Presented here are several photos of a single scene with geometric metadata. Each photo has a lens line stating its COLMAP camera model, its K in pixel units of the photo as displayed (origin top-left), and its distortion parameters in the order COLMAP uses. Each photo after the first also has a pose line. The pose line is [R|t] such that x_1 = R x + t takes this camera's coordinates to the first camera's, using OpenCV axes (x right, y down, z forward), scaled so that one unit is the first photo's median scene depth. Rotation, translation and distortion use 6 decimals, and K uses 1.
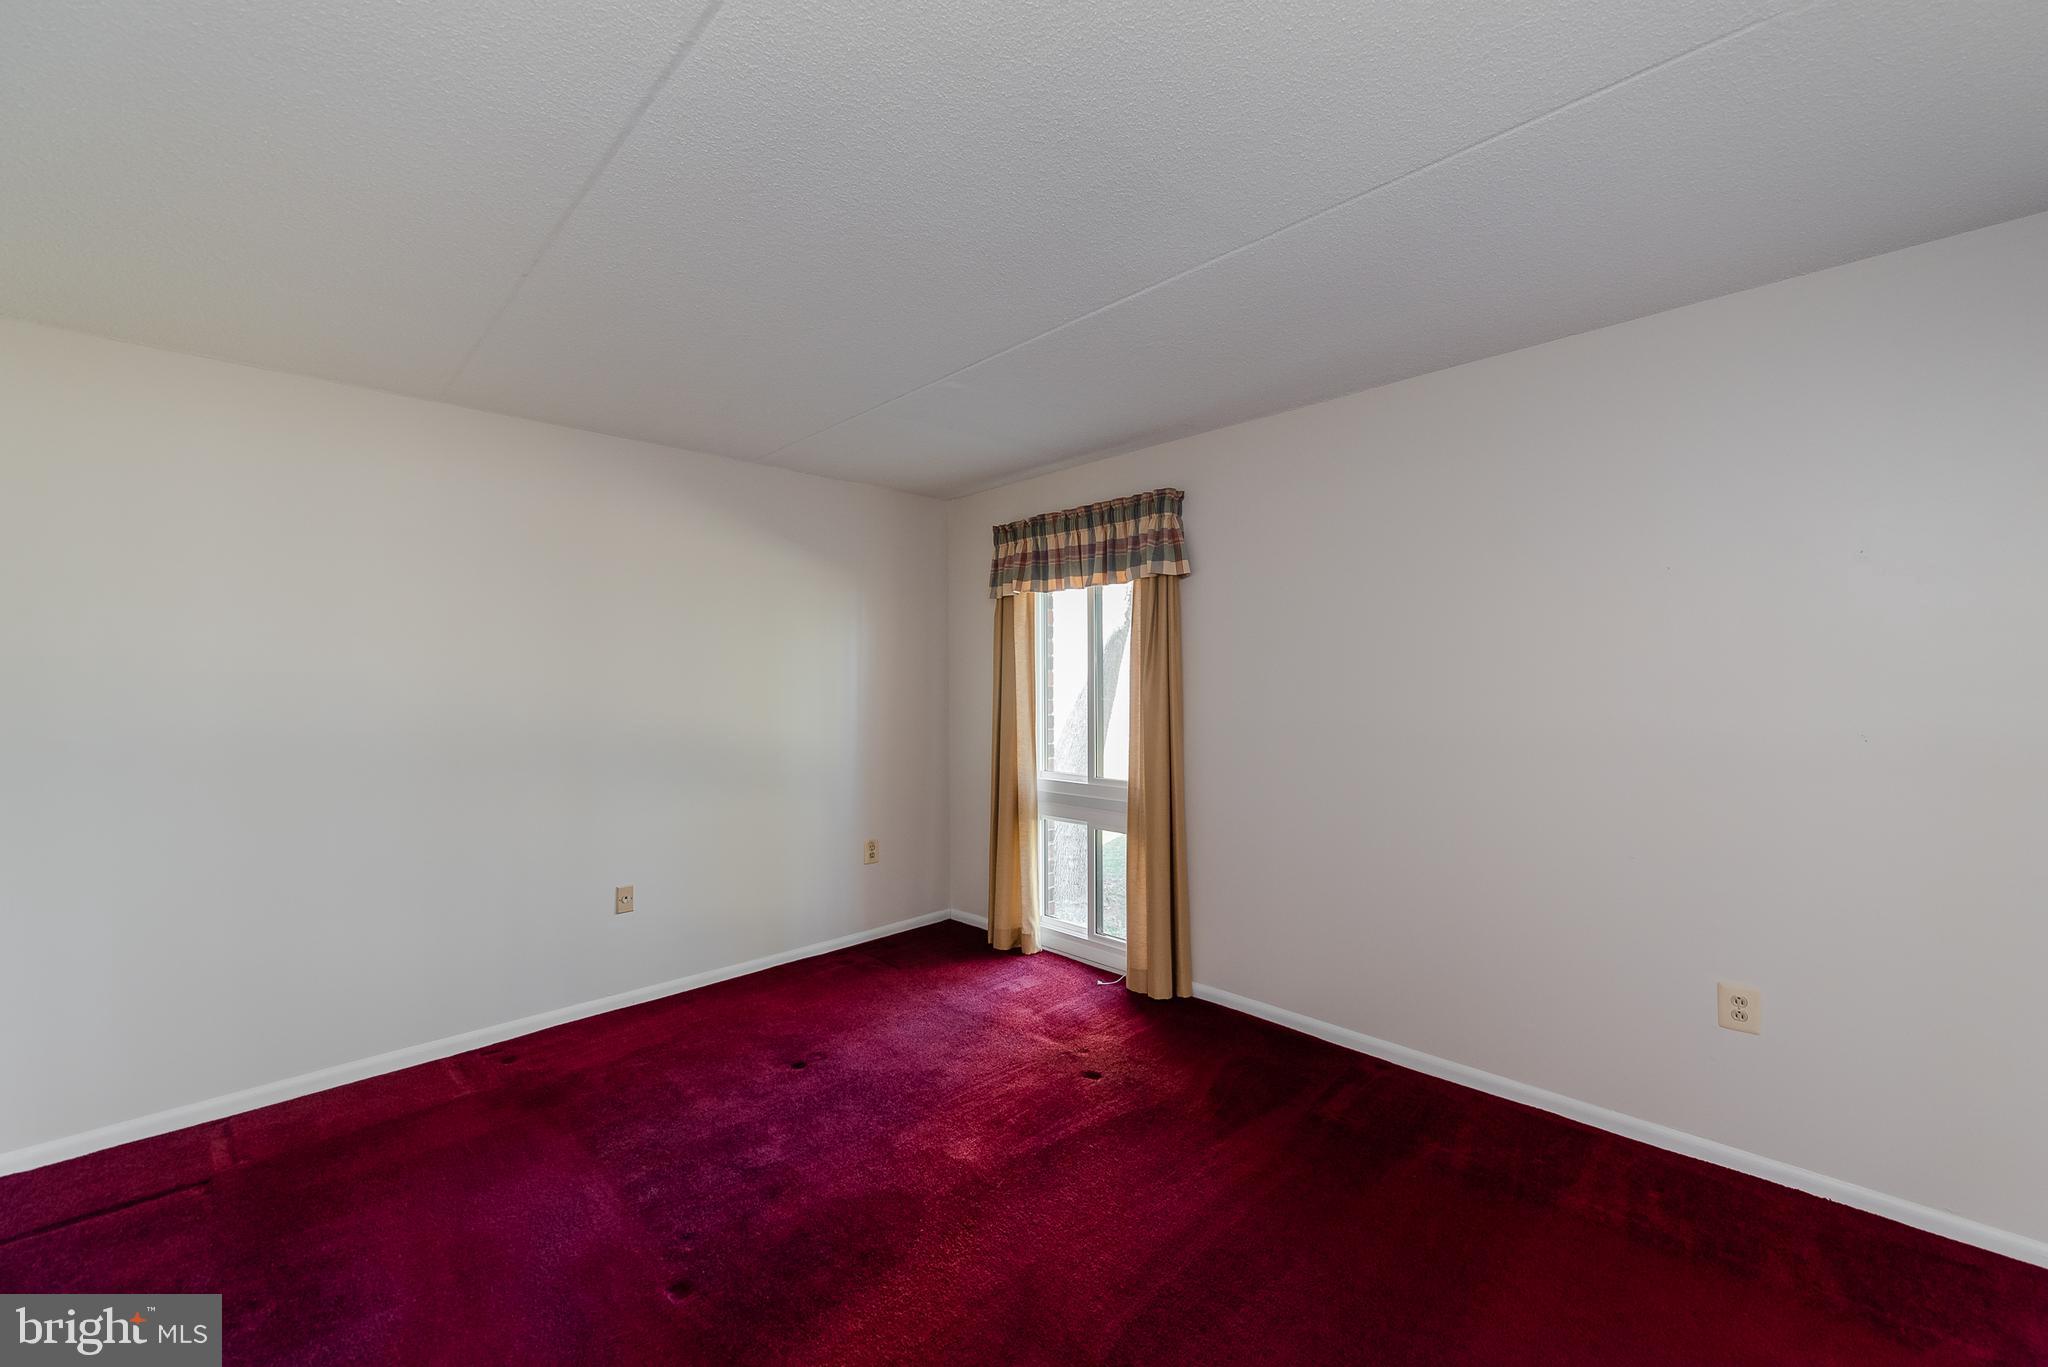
lens RADIAL K [[823.4, 0, 1031.2], [0, 823.4, 684.5], [0, 0, 1]] dist [0.008224, -0.004587]
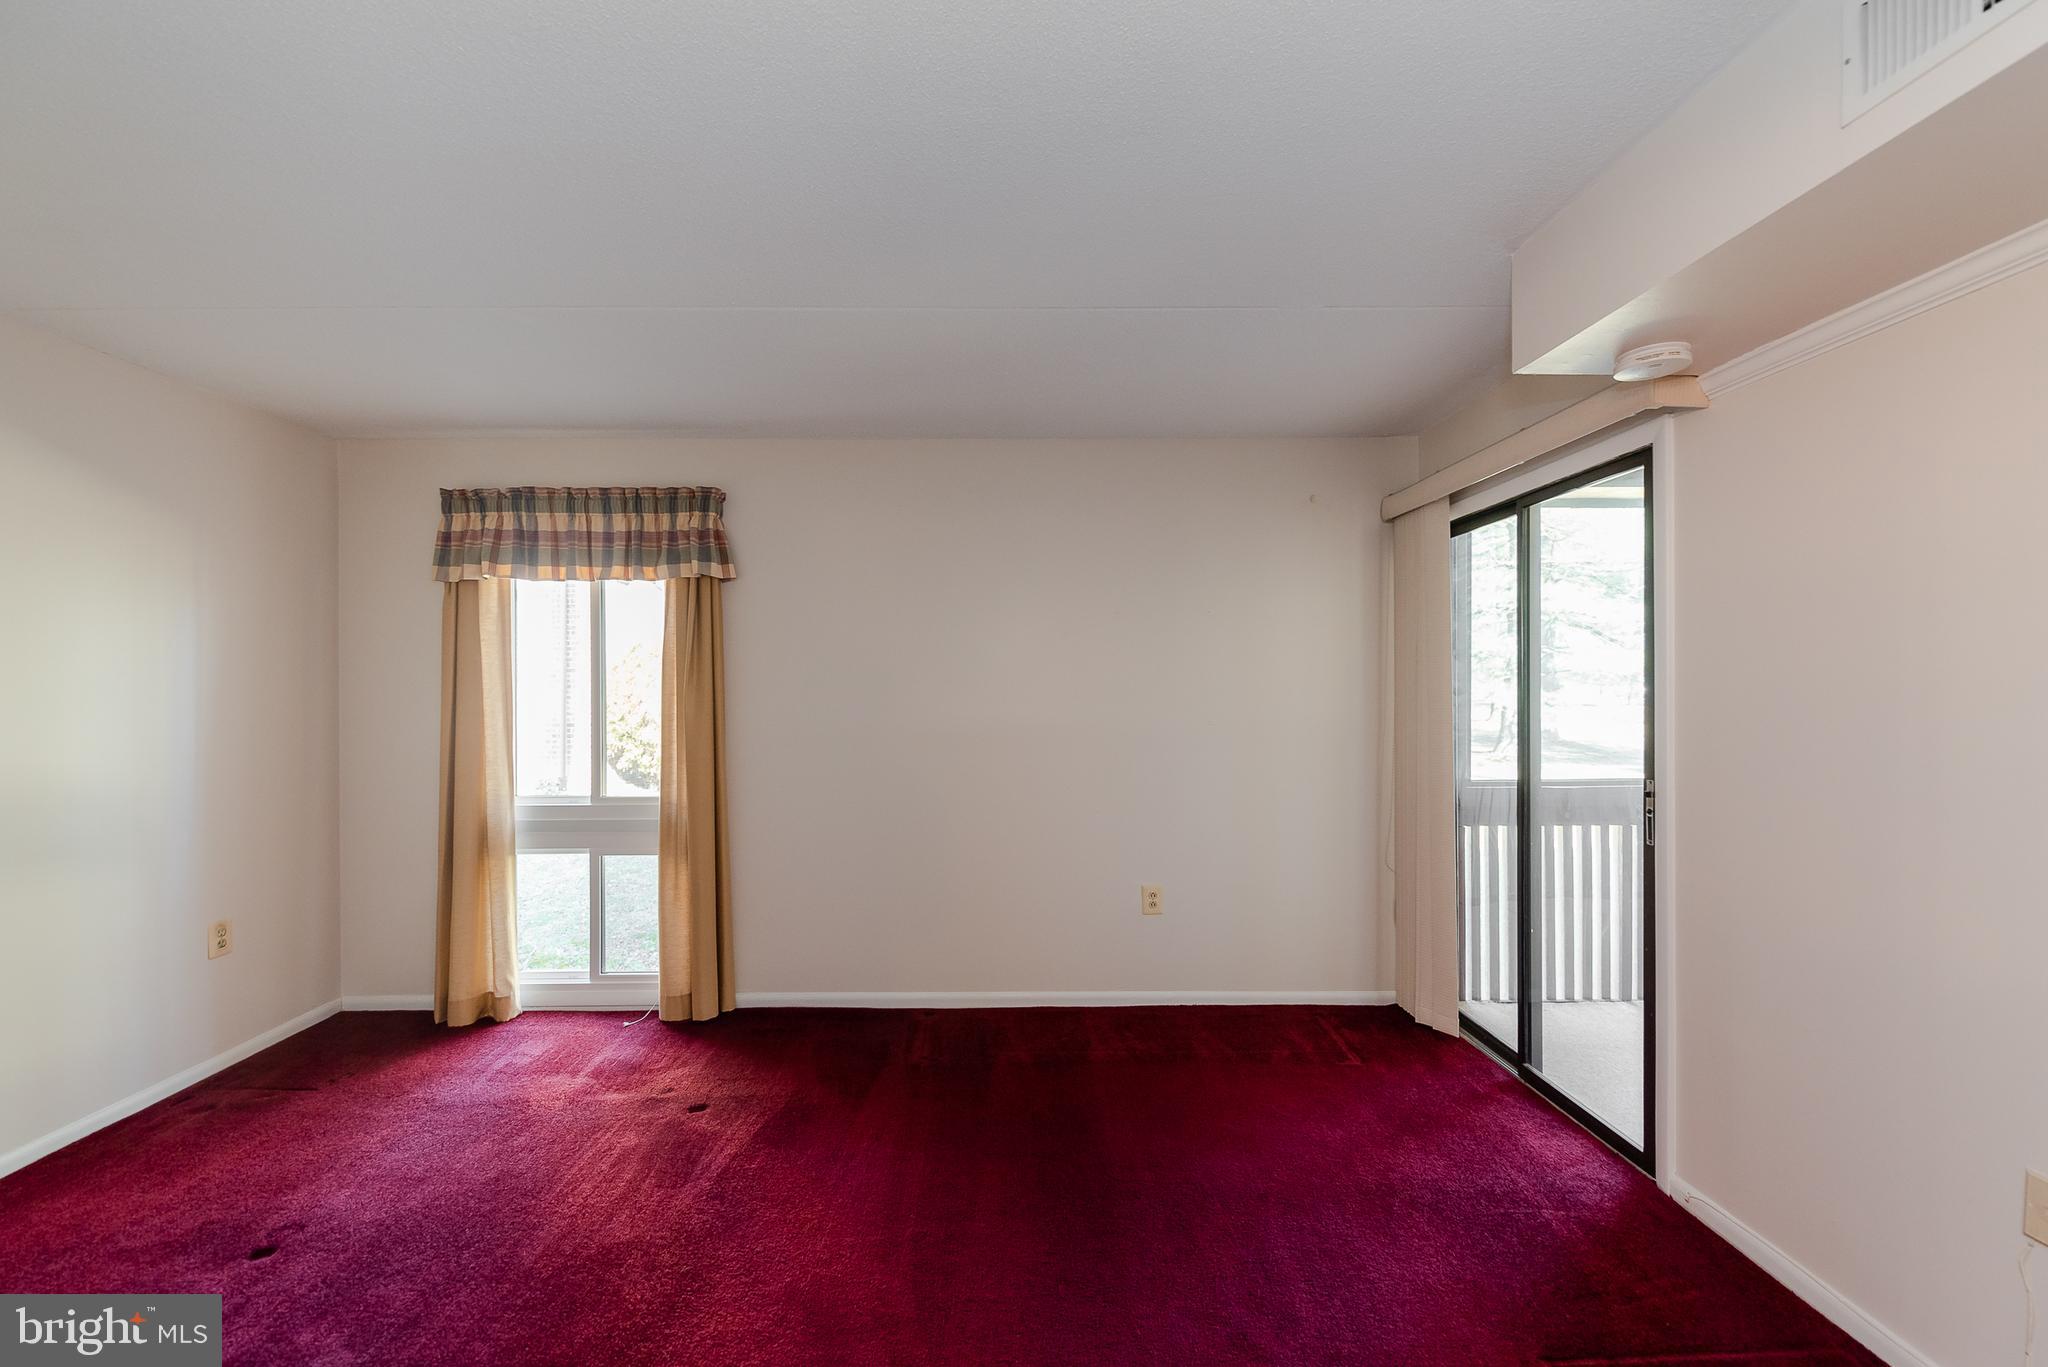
lens RADIAL K [[823.4, 0, 1031.2], [0, 823.4, 684.5], [0, 0, 1]] dist [0.008224, -0.004587]
pose [[0.687896, 0.011517, 0.725718, -0.249857], [0.000004, 0.999874, -0.015871, 0.007628], [-0.725809, 0.010920, 0.687809, 0.057858]]
